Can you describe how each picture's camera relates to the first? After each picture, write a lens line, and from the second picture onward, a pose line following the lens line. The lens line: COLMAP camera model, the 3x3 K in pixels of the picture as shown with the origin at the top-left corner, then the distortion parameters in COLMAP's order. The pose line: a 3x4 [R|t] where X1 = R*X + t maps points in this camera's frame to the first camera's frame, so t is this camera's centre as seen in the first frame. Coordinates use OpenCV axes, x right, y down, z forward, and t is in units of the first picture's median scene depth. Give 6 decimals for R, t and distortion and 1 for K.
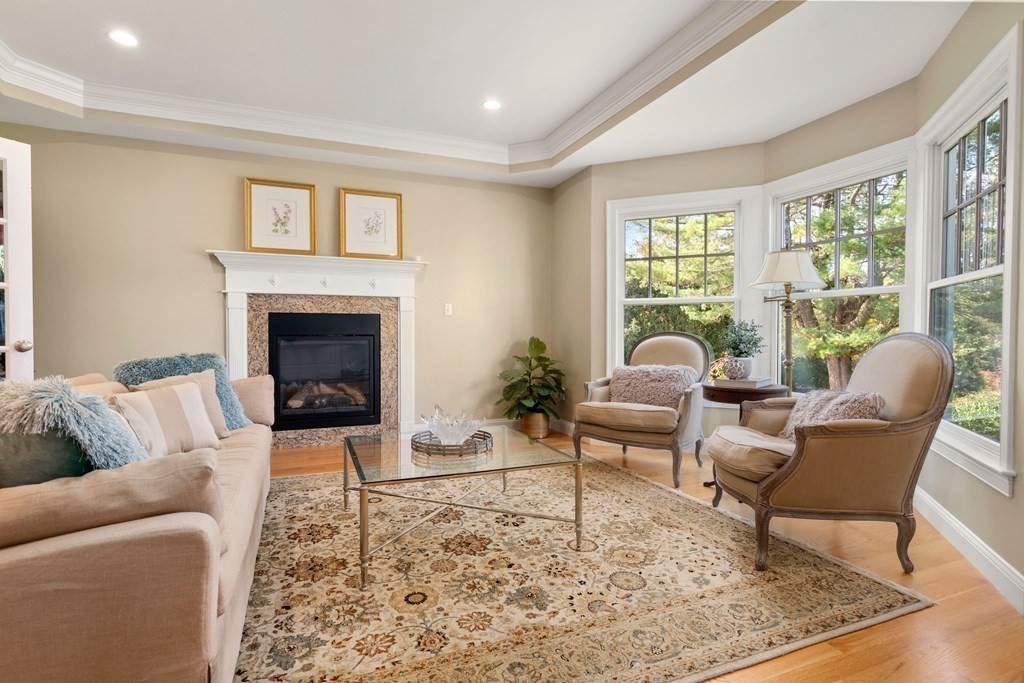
lens RADIAL K [[501.5, 0, 515.6], [0, 501.5, 339.1], [0, 0, 1]] dist [0.000285, 0.000068]
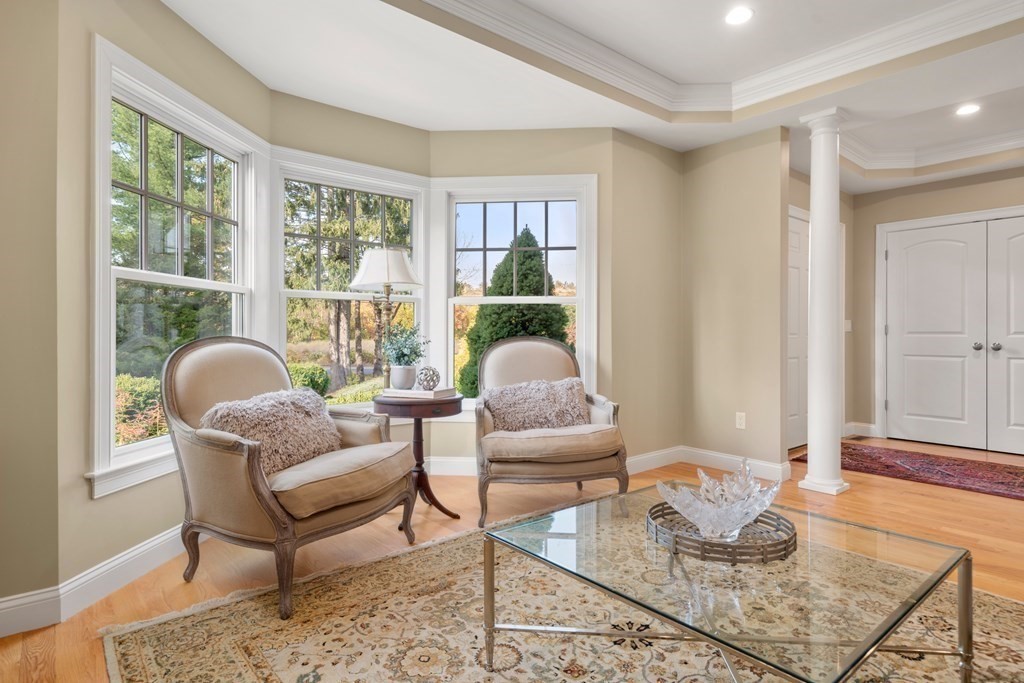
lens RADIAL K [[555.5, 0, 511.4], [0, 555.5, 337.3], [0, 0, 1]] dist [0.030587, 0.000834]
pose [[-0.311743, -0.005286, 0.950152, -0.642747], [0.016055, 0.999812, 0.010830, -0.026260], [-0.950031, 0.018631, -0.311600, 1.371715]]
